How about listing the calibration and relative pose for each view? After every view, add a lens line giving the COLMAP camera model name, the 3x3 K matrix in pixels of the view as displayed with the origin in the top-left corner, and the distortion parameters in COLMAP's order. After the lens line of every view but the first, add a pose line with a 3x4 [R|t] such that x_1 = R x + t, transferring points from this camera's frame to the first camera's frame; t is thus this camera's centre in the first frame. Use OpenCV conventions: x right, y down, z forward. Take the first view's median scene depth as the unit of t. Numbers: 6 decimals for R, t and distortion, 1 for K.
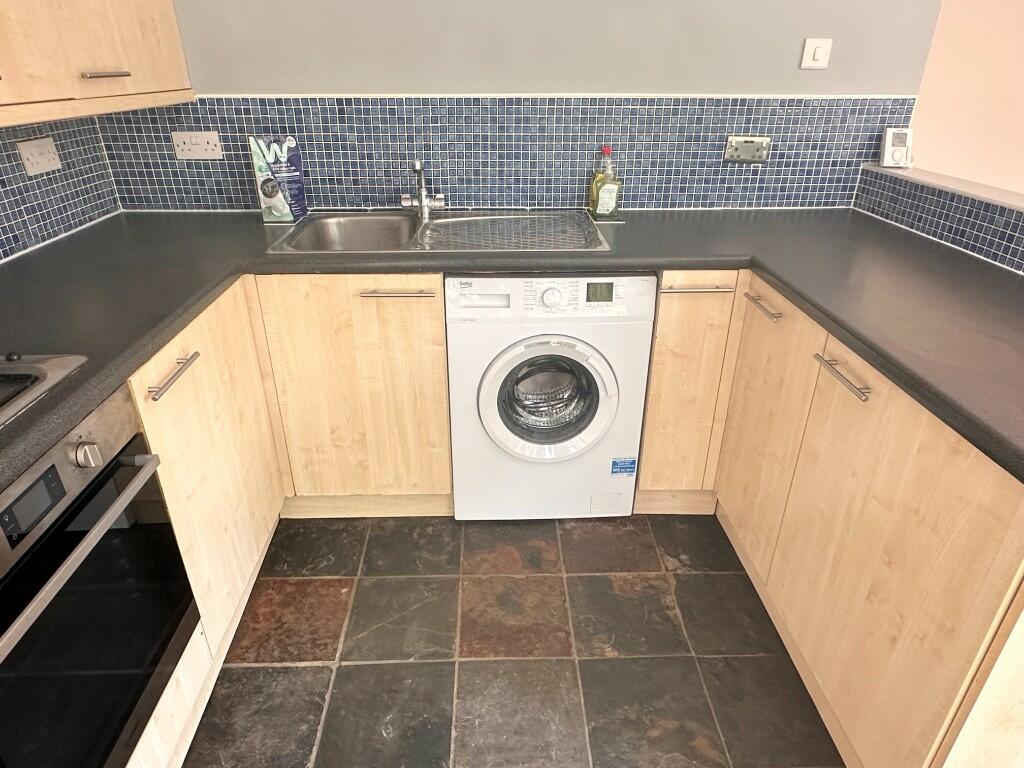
lens RADIAL K [[639.7, 0, 508.1], [0, 639.7, 395.1], [0, 0, 1]] dist [-0.005938, 0.002415]
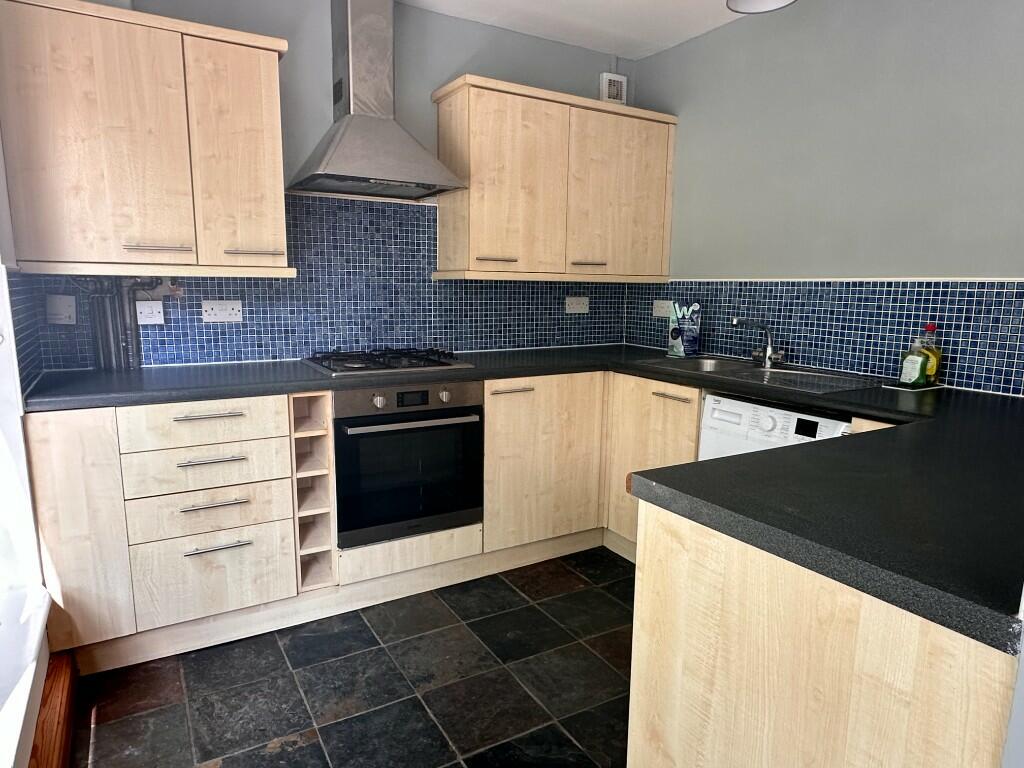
lens RADIAL K [[639.7, 0, 508.1], [0, 639.7, 395.1], [0, 0, 1]] dist [-0.005938, 0.002415]
pose [[0.470856, 0.153334, -0.868783, 0.761603], [-0.417481, 0.906263, -0.066314, 0.073913], [0.777177, 0.393924, 0.490733, -0.000664]]
